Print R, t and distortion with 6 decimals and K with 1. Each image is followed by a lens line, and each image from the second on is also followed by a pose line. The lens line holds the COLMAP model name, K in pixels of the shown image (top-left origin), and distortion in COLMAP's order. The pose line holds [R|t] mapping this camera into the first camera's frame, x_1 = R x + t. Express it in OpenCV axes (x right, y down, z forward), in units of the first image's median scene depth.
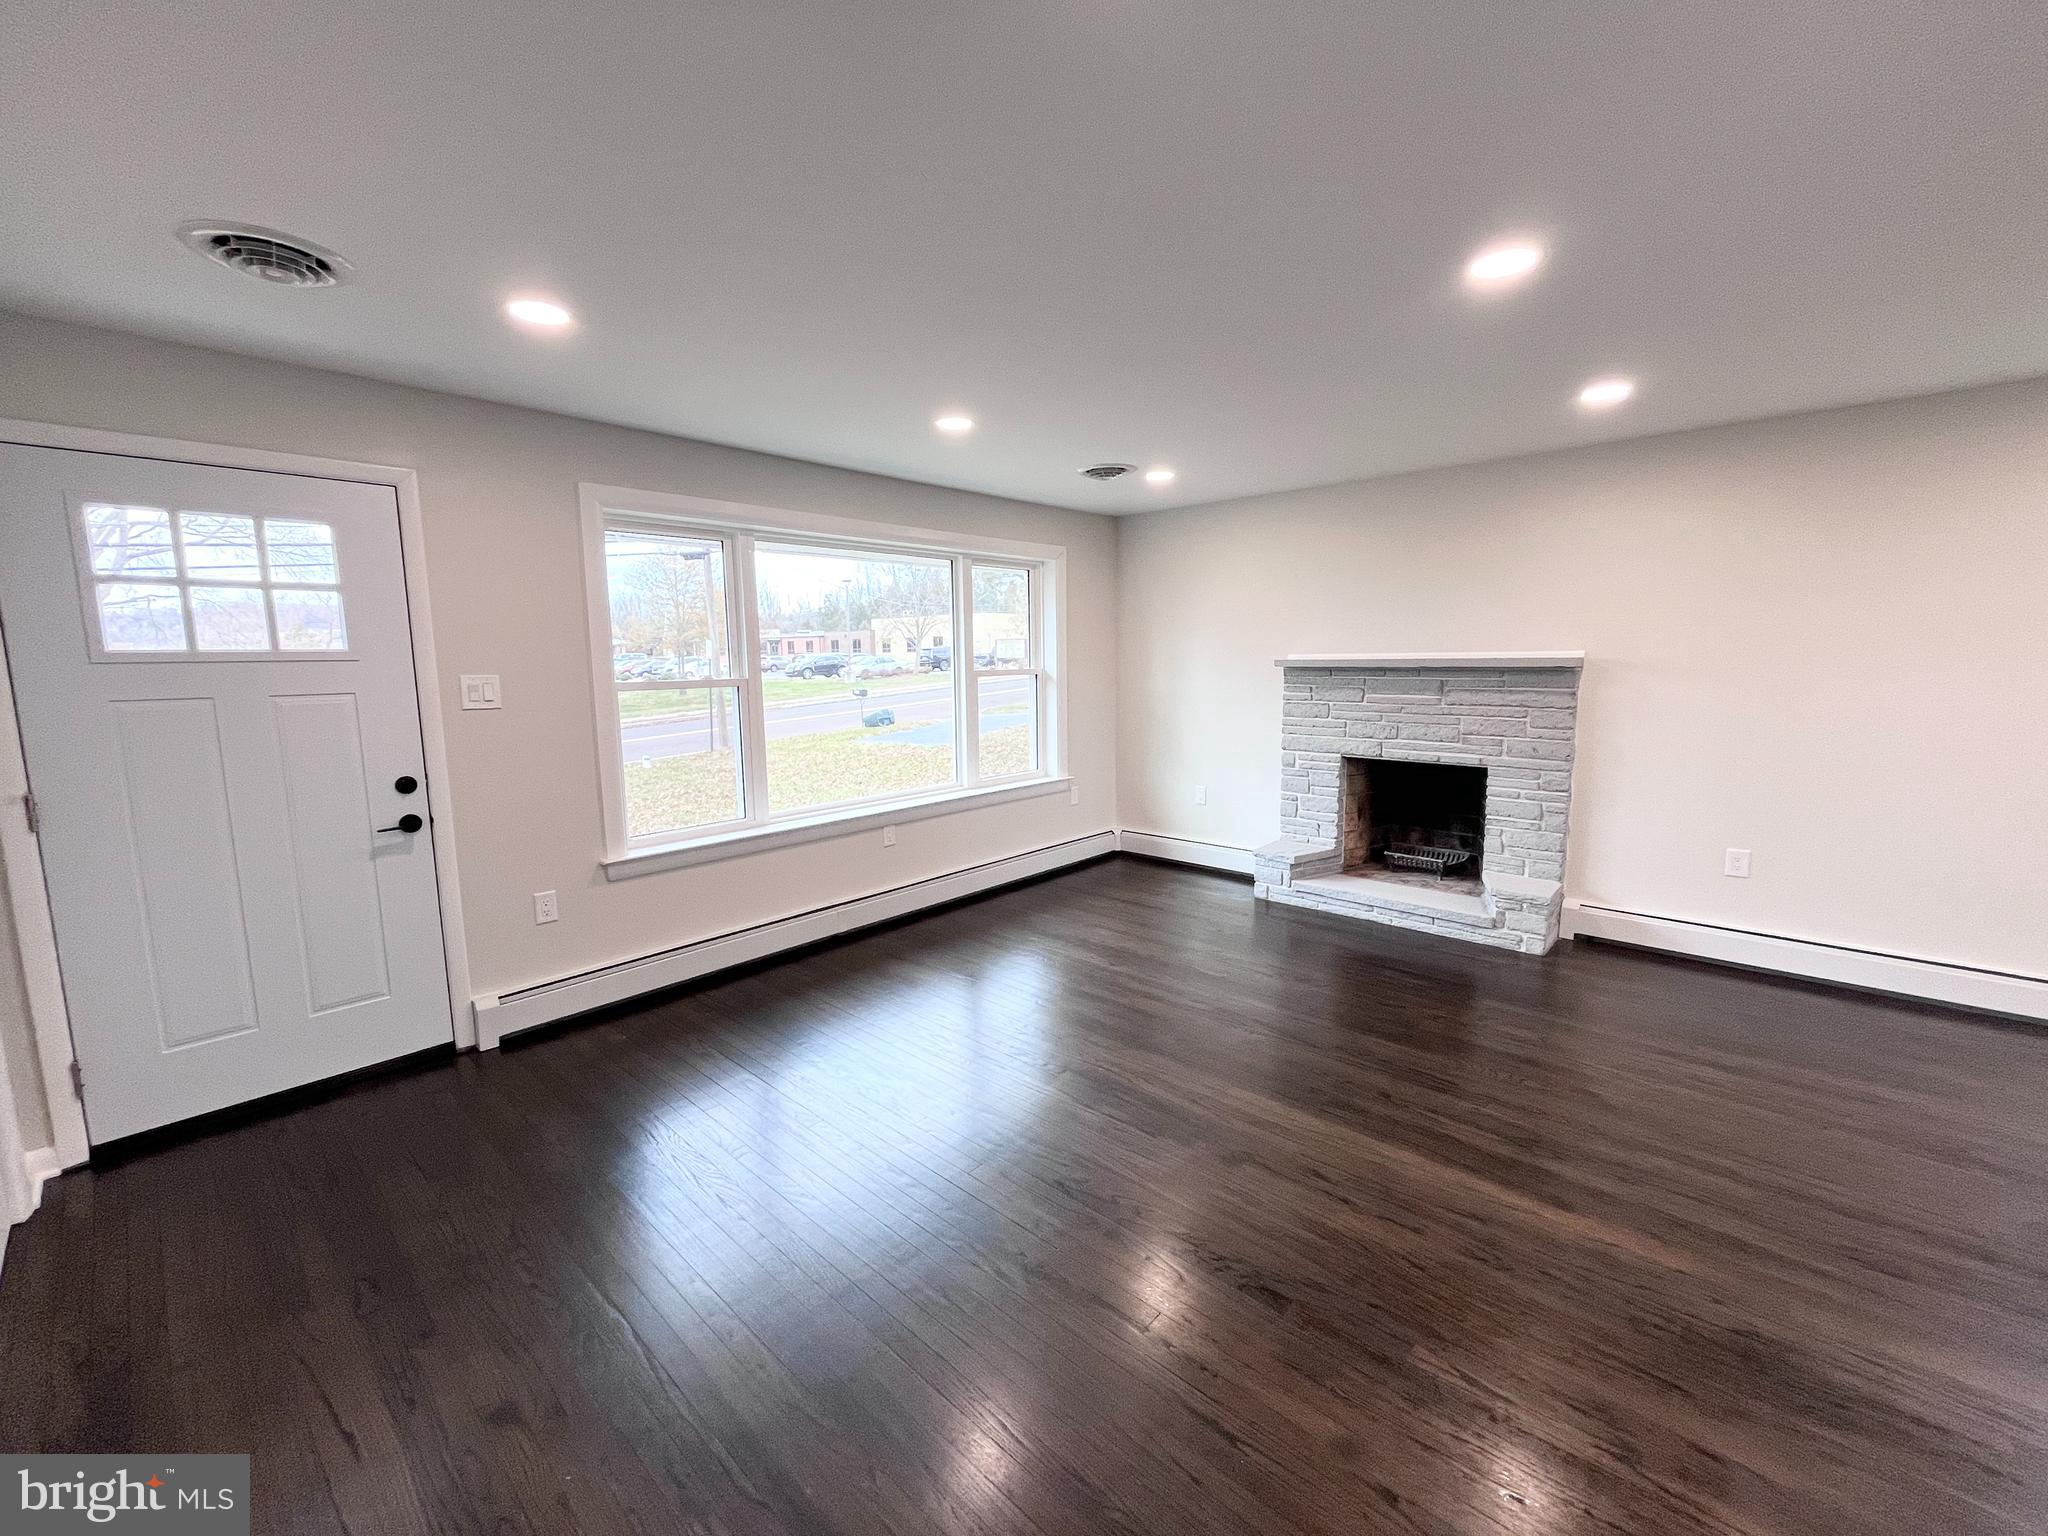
lens RADIAL K [[822.7, 0, 1024.0], [0, 822.7, 768.0], [0, 0, 1]] dist [-0.000763, -0.000126]
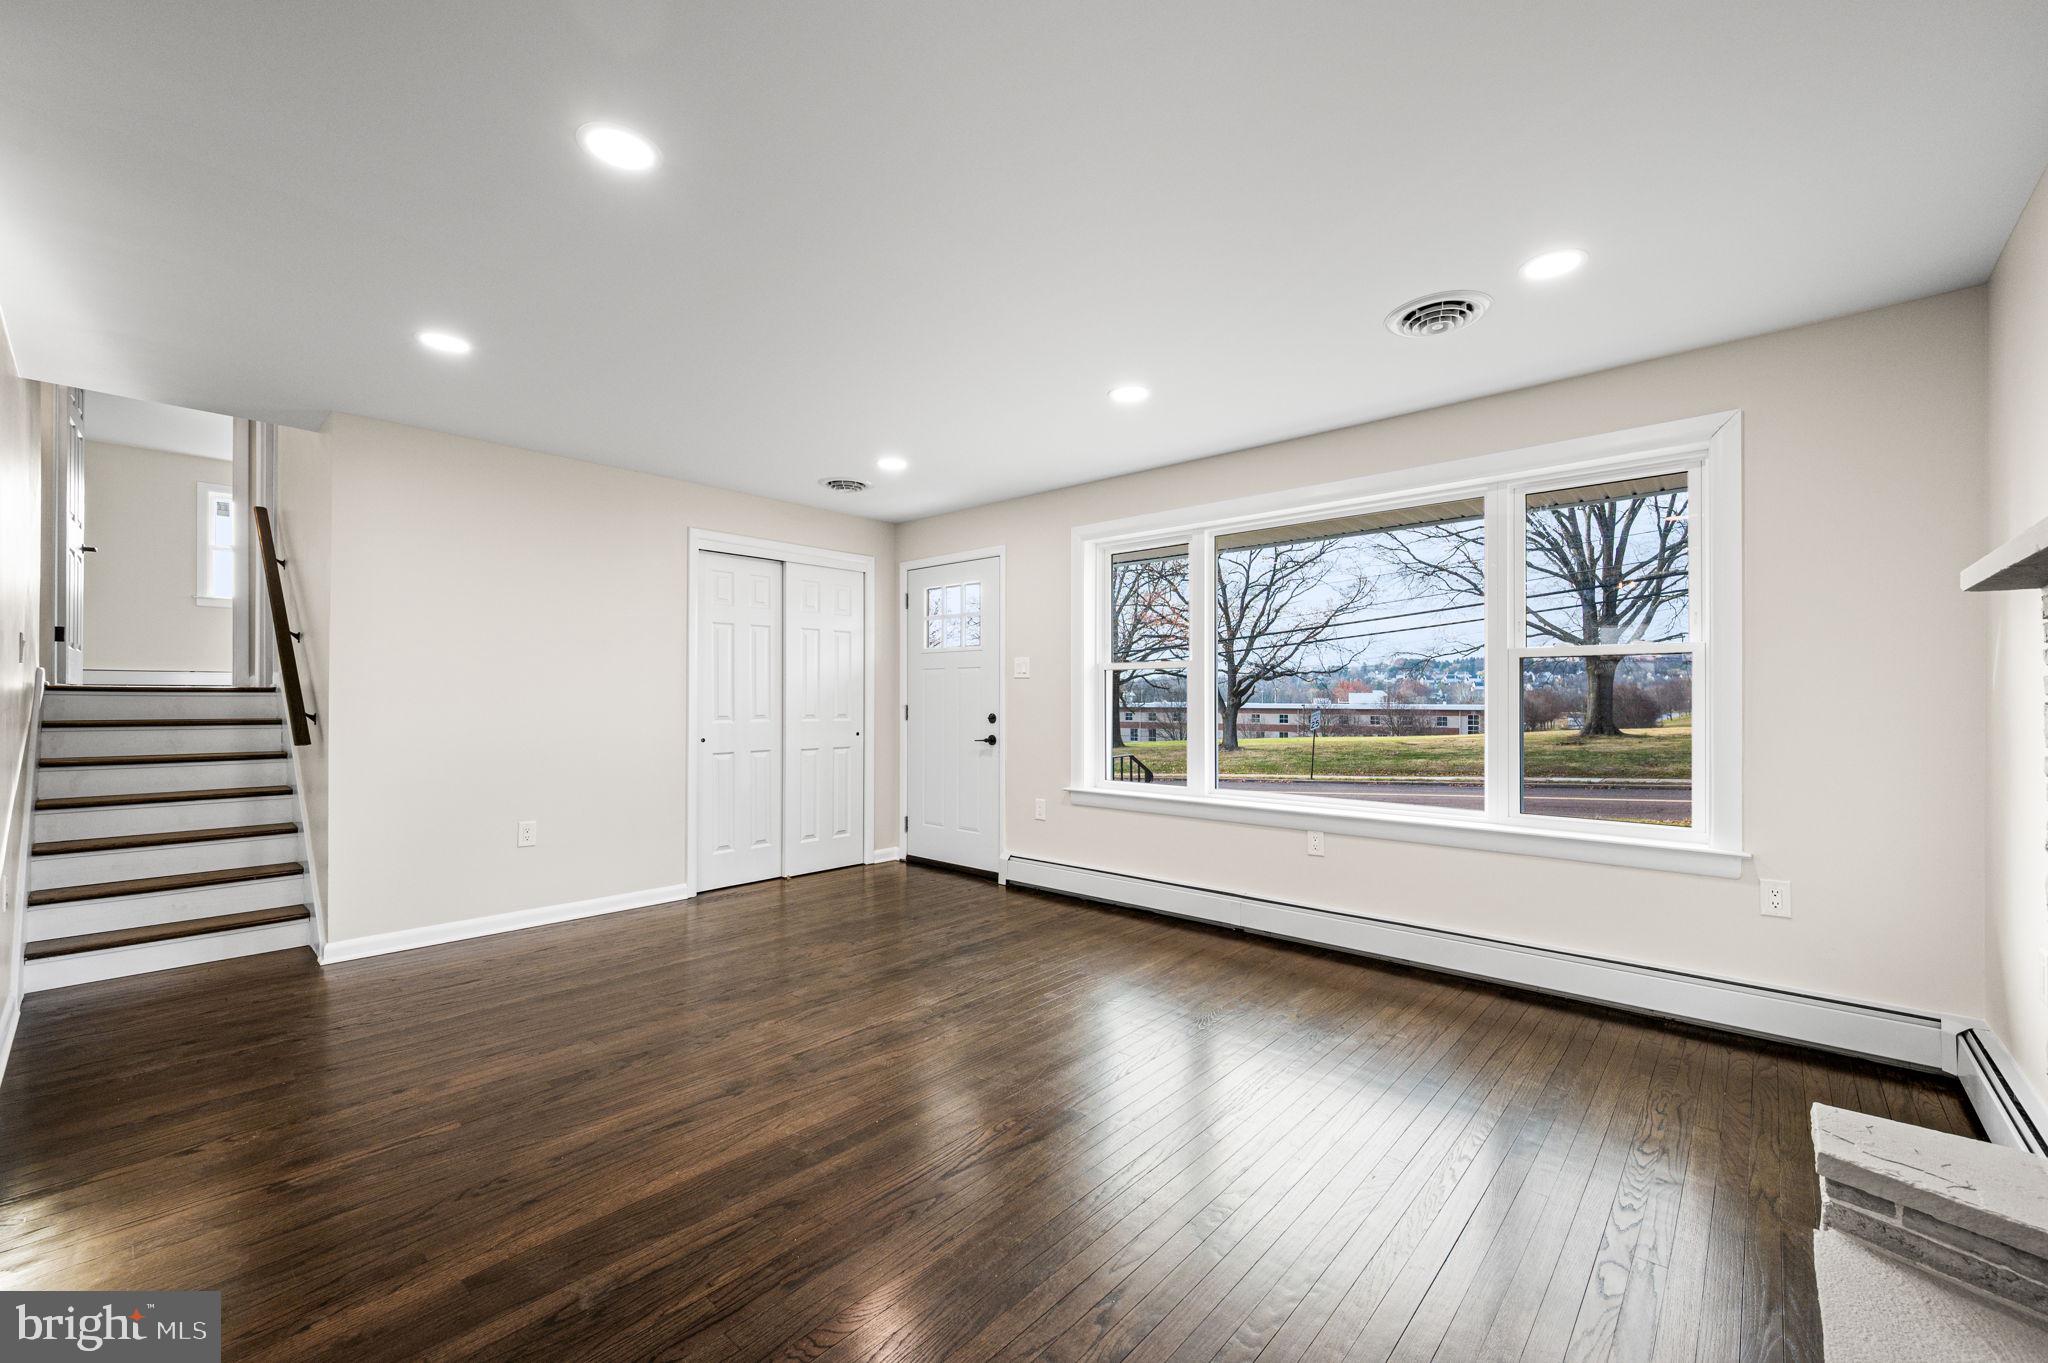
lens RADIAL K [[814.7, 0, 1027.2], [0, 814.7, 688.7], [0, 0, 1]] dist [0.000171, 0.000004]
pose [[0.017197, 0.004393, -0.999842, 0.988747], [-0.136326, 0.990662, 0.002008, -0.054808], [0.990515, 0.136270, 0.017635, 0.986787]]
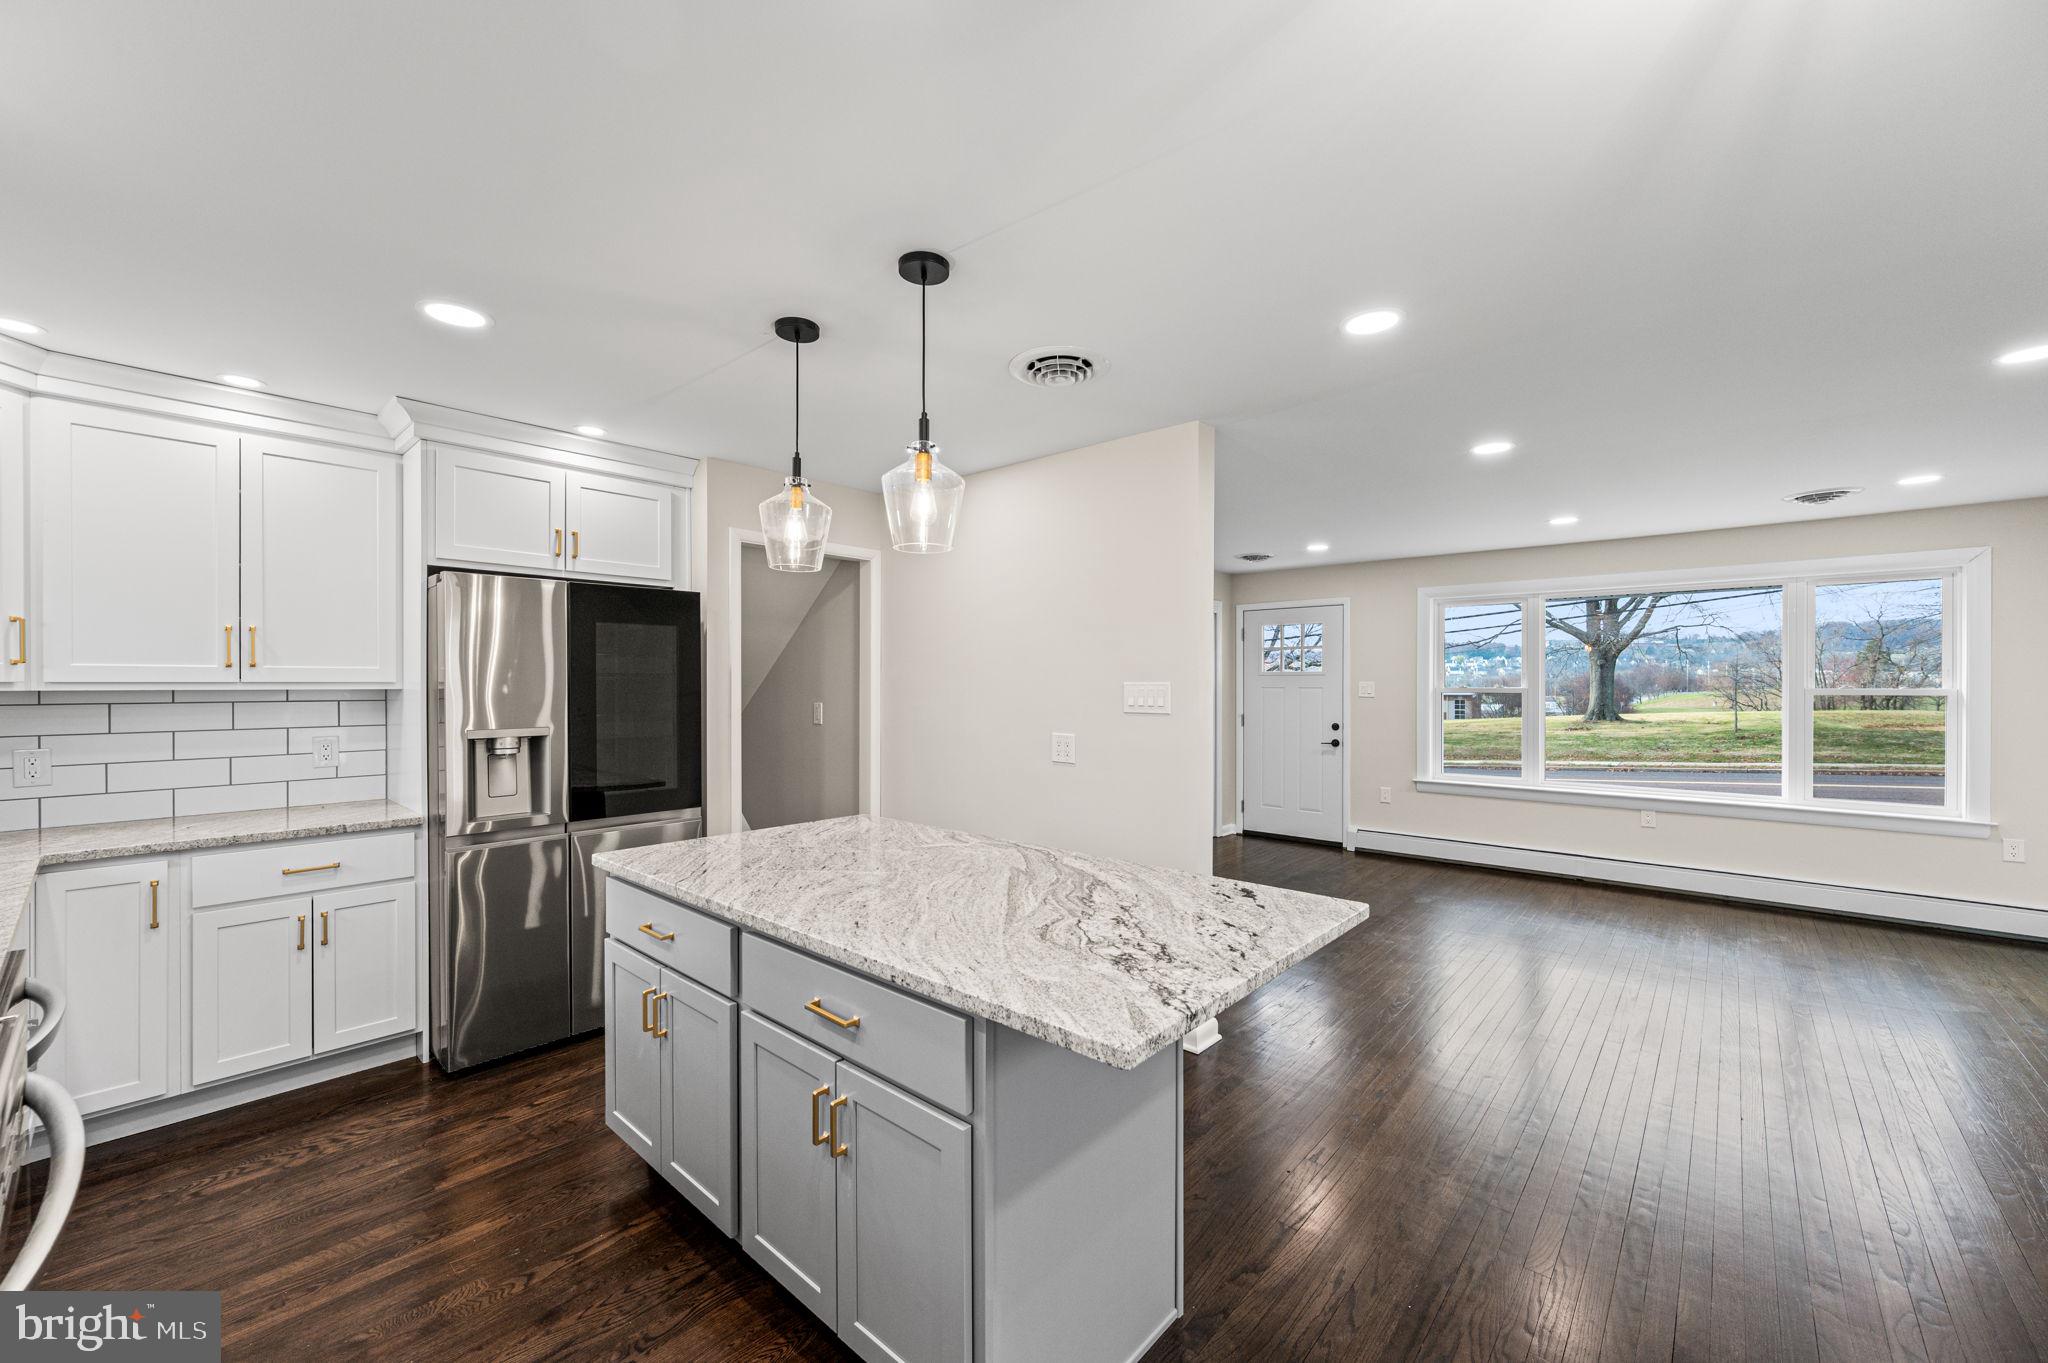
lens RADIAL K [[793.5, 0, 1028.1], [0, 793.5, 675.0], [0, 0, 1]] dist [-0.000170, 0.000146]
pose [[0.027787, 0.005712, -0.999598, 1.471381], [-0.134897, 0.990858, 0.001912, -0.011394], [0.990470, 0.134790, 0.028304, 0.021483]]
